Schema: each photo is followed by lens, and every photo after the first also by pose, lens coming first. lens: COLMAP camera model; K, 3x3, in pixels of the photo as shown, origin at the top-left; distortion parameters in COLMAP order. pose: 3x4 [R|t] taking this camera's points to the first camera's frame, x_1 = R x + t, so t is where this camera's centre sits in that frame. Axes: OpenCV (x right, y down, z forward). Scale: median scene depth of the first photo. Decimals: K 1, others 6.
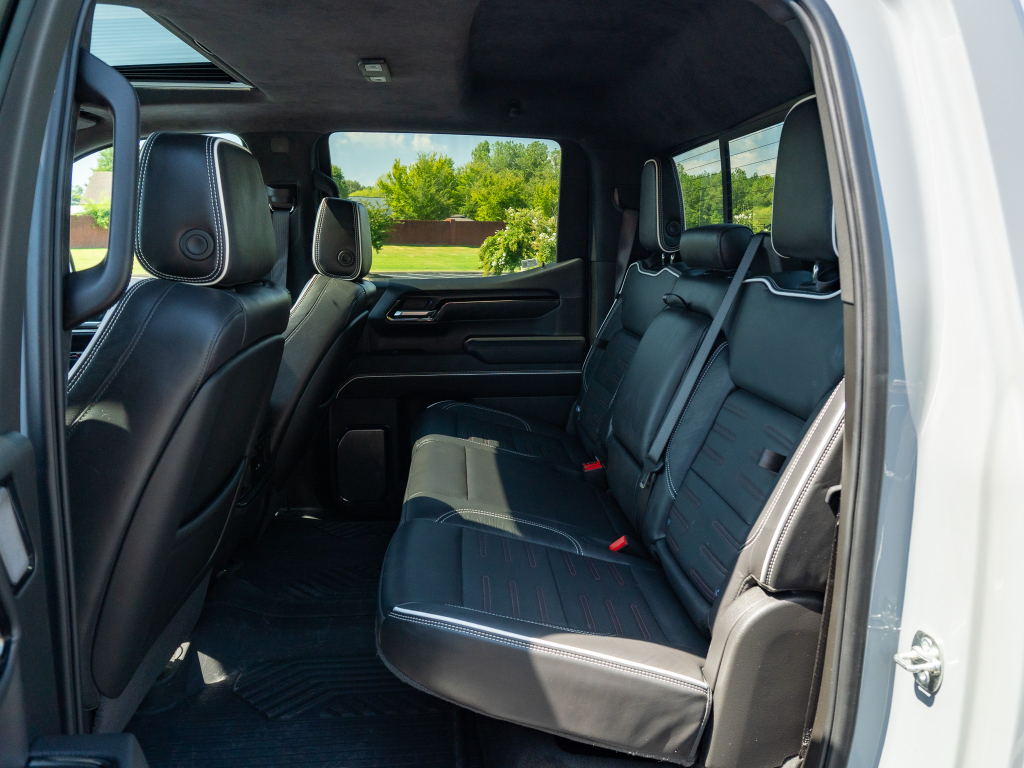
lens RADIAL K [[759.6, 0, 512.0], [0, 759.6, 384.0], [0, 0, 1]] dist [-0.021790, -0.009990]
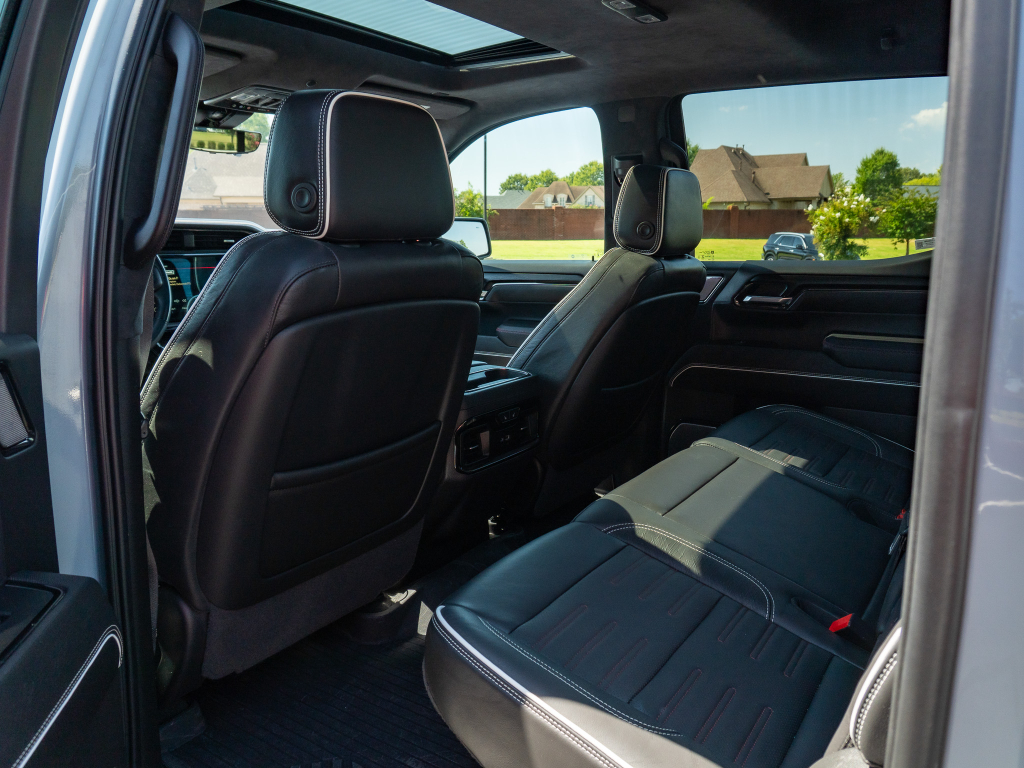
lens RADIAL K [[776.8, 0, 536.1], [0, 776.8, 368.0], [0, 0, 1]] dist [-0.074306, 0.192195]
pose [[0.800275, 0.104775, -0.590408, 0.249814], [-0.113728, 0.993266, 0.022114, -0.007570], [0.588749, 0.049449, 0.806802, 0.187470]]
